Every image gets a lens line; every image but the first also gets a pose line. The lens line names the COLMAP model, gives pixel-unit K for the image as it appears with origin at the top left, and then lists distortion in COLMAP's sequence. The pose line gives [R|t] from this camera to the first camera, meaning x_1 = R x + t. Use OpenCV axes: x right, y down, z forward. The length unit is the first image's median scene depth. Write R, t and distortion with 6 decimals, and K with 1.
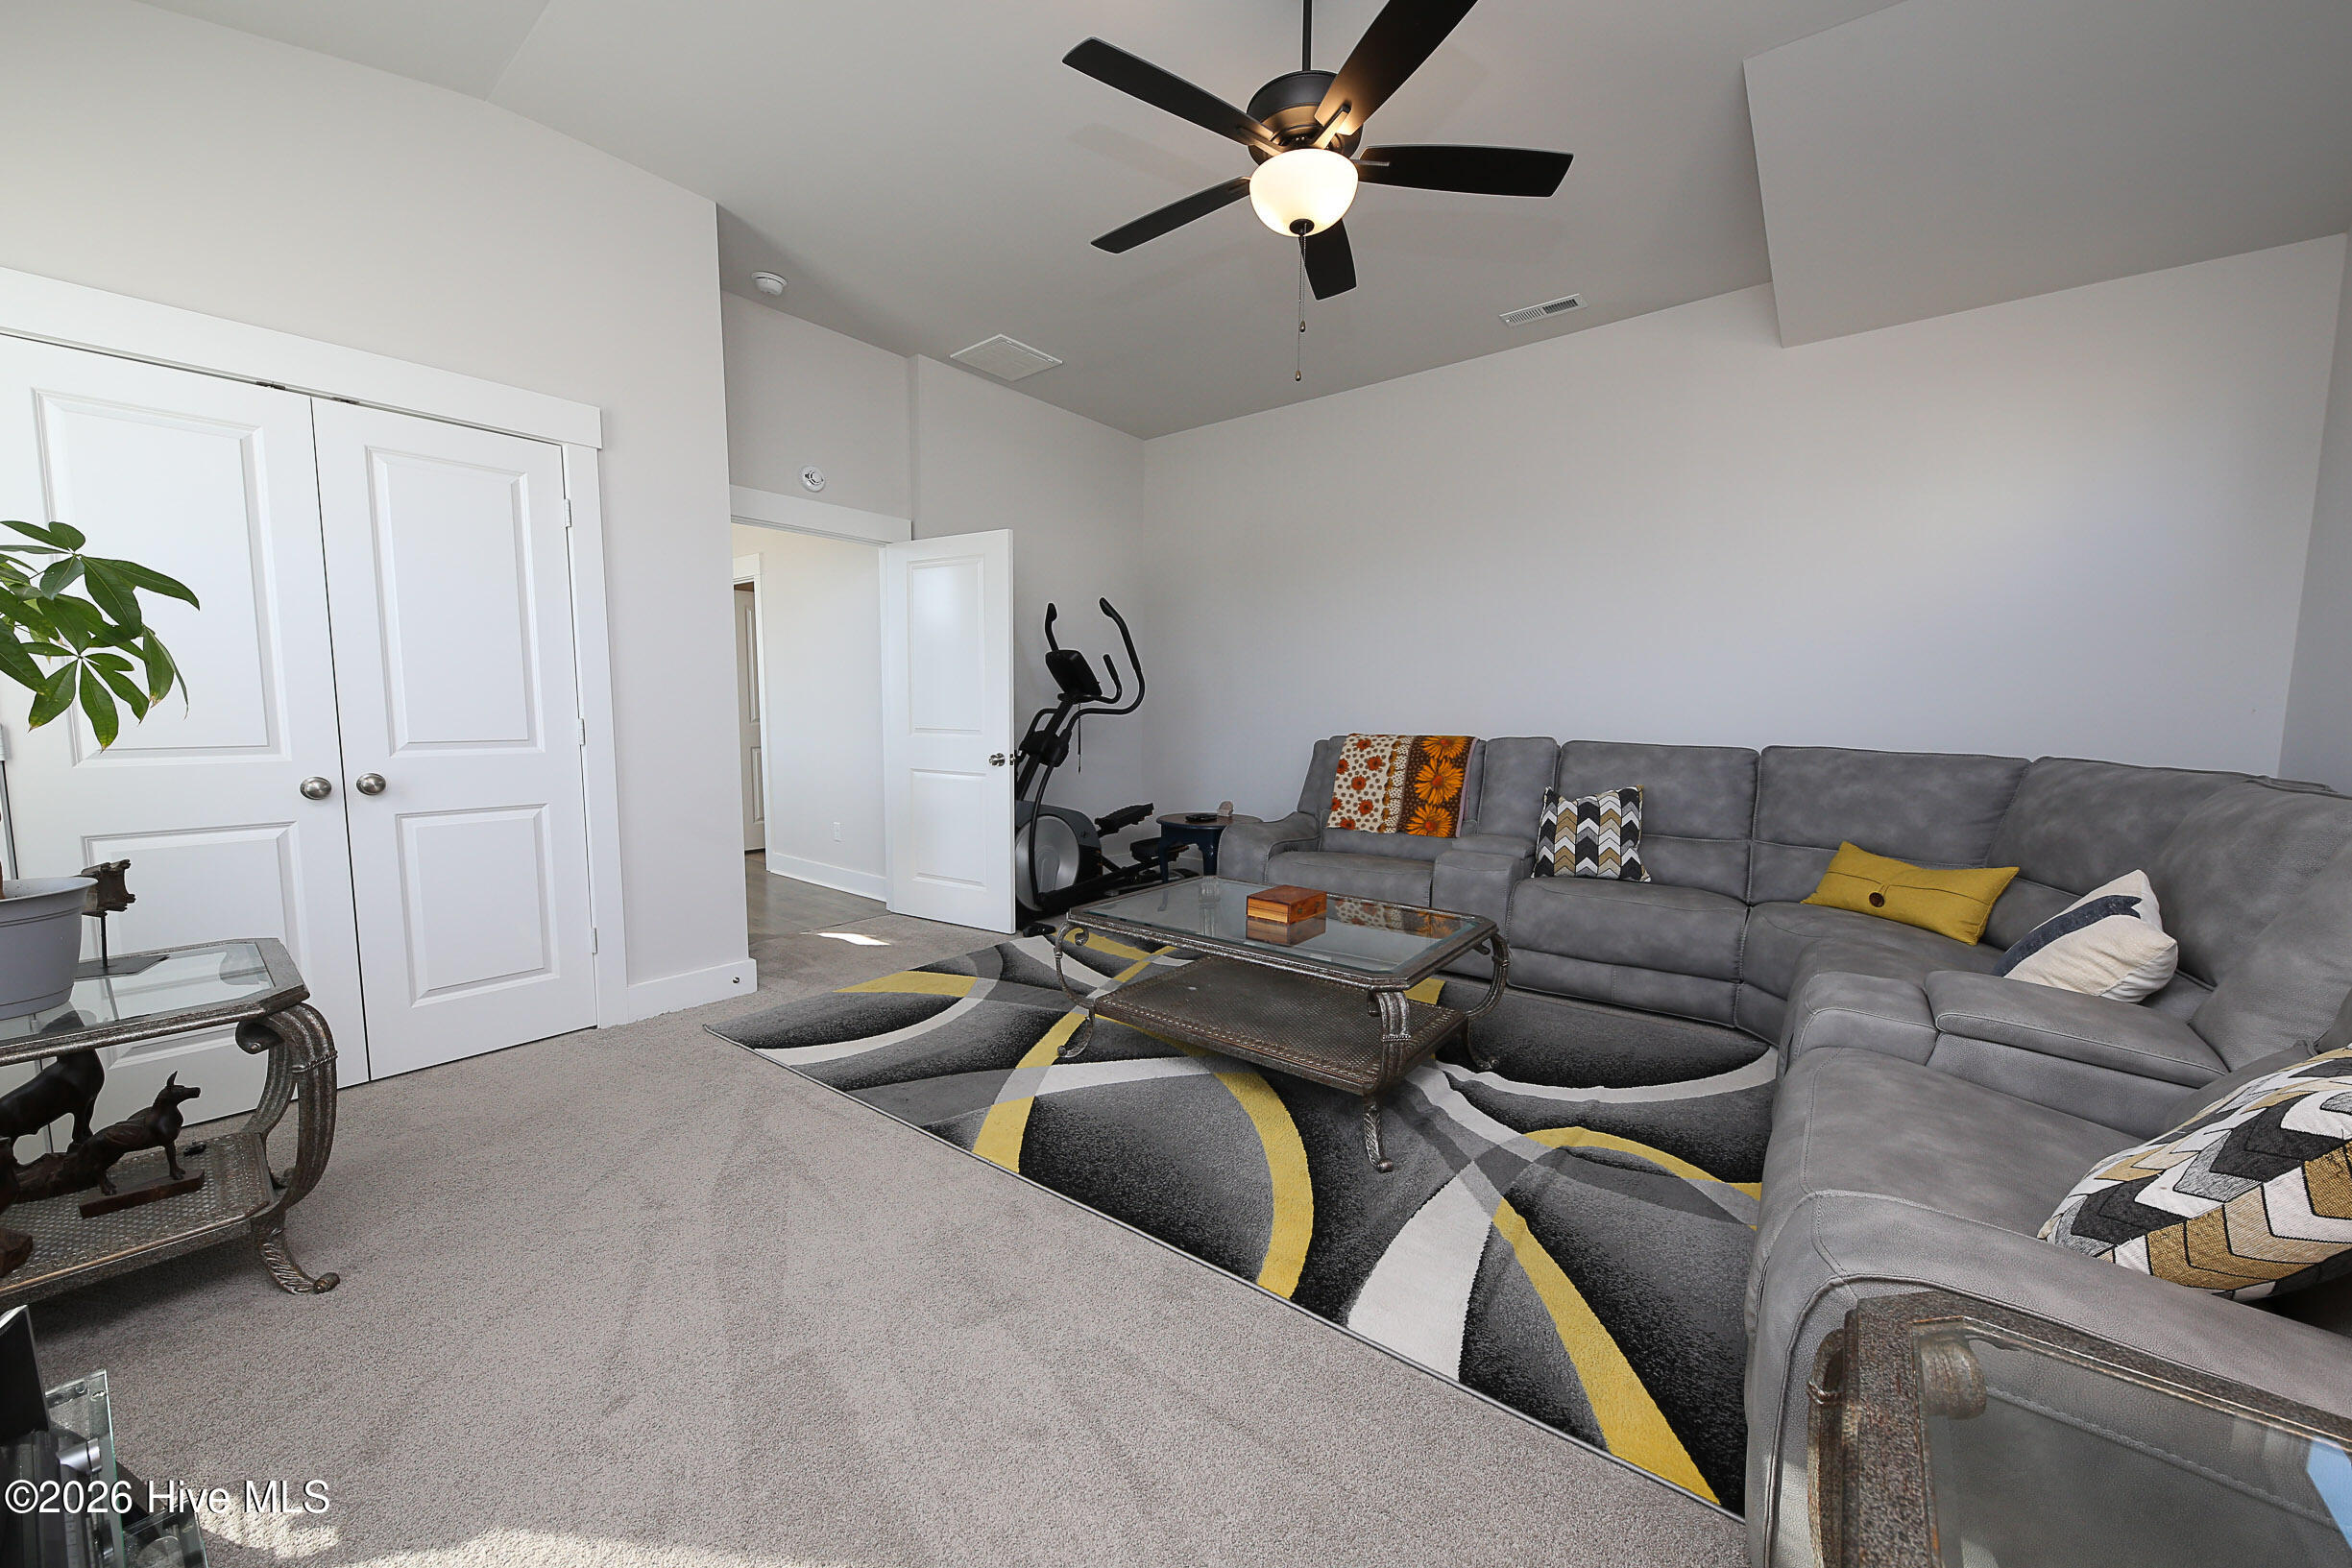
lens RADIAL K [[851.8, 0, 1170.7], [0, 851.8, 794.9], [0, 0, 1]] dist [0.015476, 0.000046]
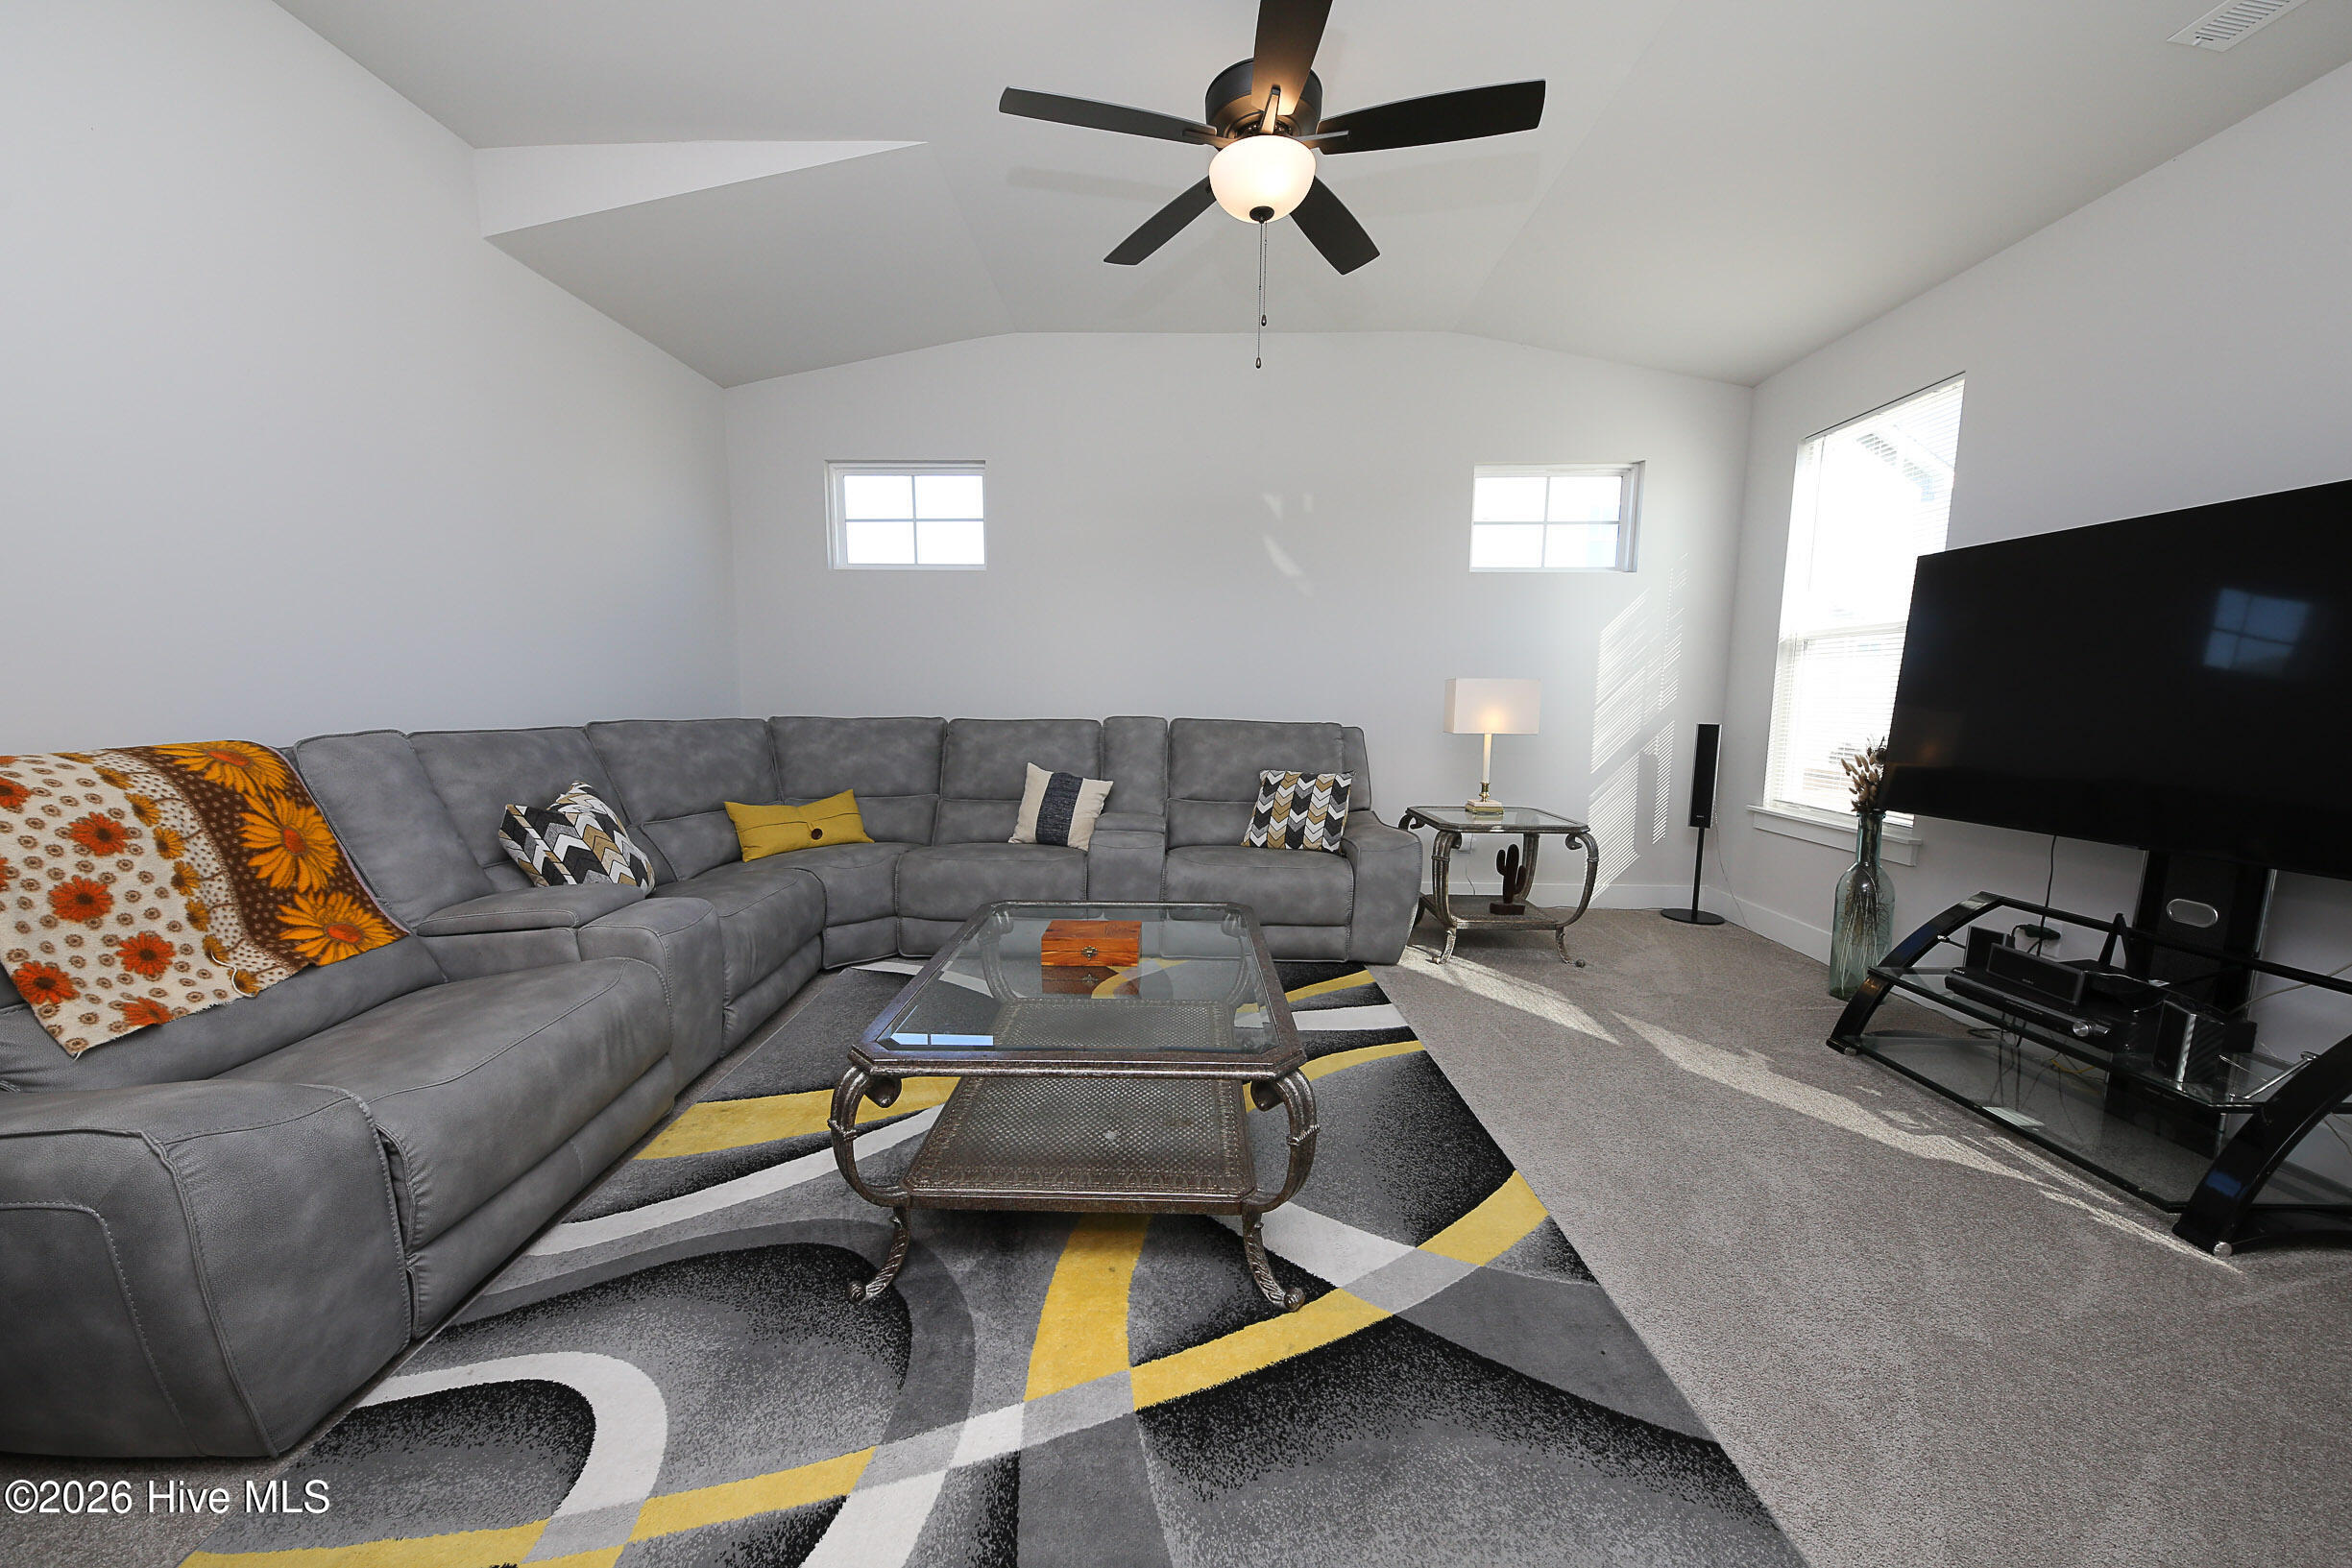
lens RADIAL K [[851.8, 0, 1155.7], [0, 851.8, 784.6], [0, 0, 1]] dist [0.015476, 0.000046]
pose [[-0.602069, -0.107698, 0.791147, -0.480703], [0.061582, 0.981646, 0.180495, -0.148713], [-0.796066, 0.157391, -0.584387, 1.332500]]
